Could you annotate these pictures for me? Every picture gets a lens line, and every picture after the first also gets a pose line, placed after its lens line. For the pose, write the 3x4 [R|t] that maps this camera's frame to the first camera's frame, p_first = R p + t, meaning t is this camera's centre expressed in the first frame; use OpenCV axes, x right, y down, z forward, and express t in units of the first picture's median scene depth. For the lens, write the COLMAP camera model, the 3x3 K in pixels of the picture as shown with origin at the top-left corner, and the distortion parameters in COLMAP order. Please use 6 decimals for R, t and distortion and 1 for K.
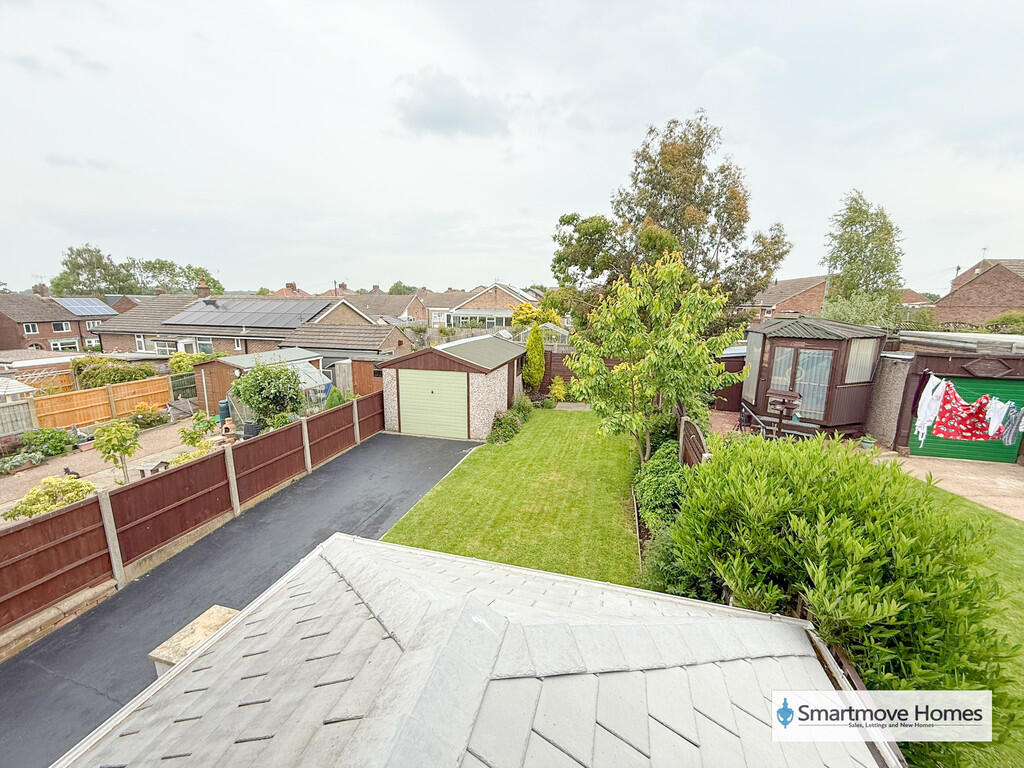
lens RADIAL K [[410.7, 0, 506.0], [0, 410.7, 382.6], [0, 0, 1]] dist [-0.001069, 0.000530]
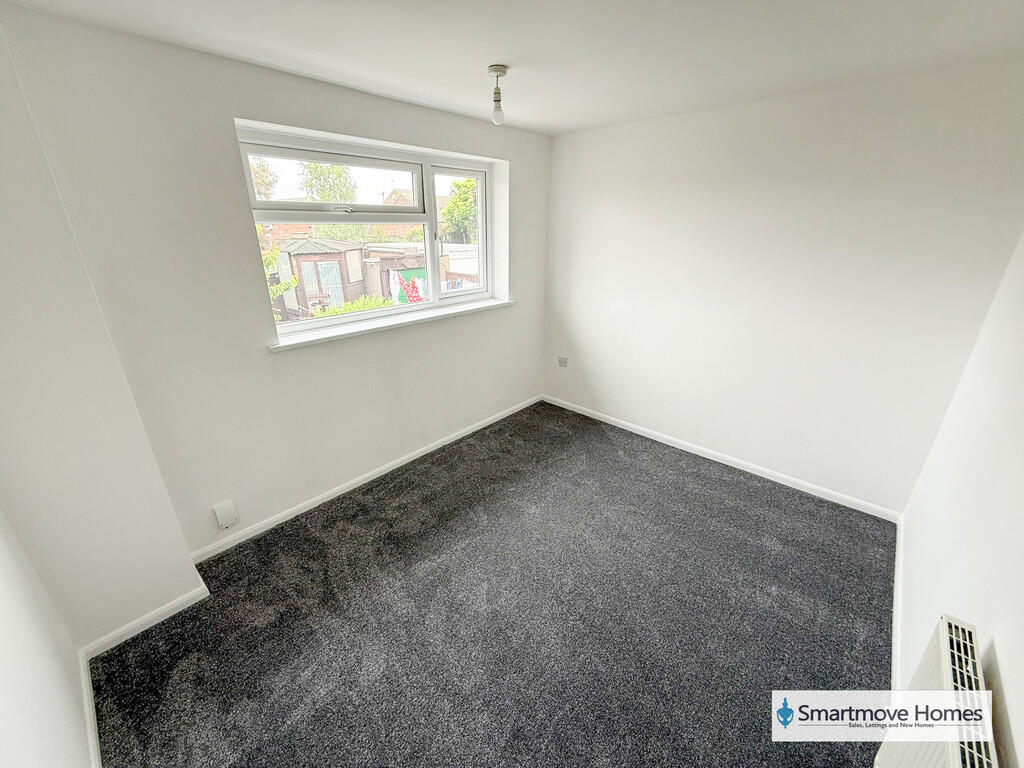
lens RADIAL K [[410.7, 0, 511.0], [0, 410.7, 377.8], [0, 0, 1]] dist [-0.001069, 0.000530]
pose [[0.458542, -0.322649, 0.828032, -0.232070], [0.175416, 0.946292, 0.271590, 0.024274], [-0.871188, 0.020715, 0.490513, -0.209993]]
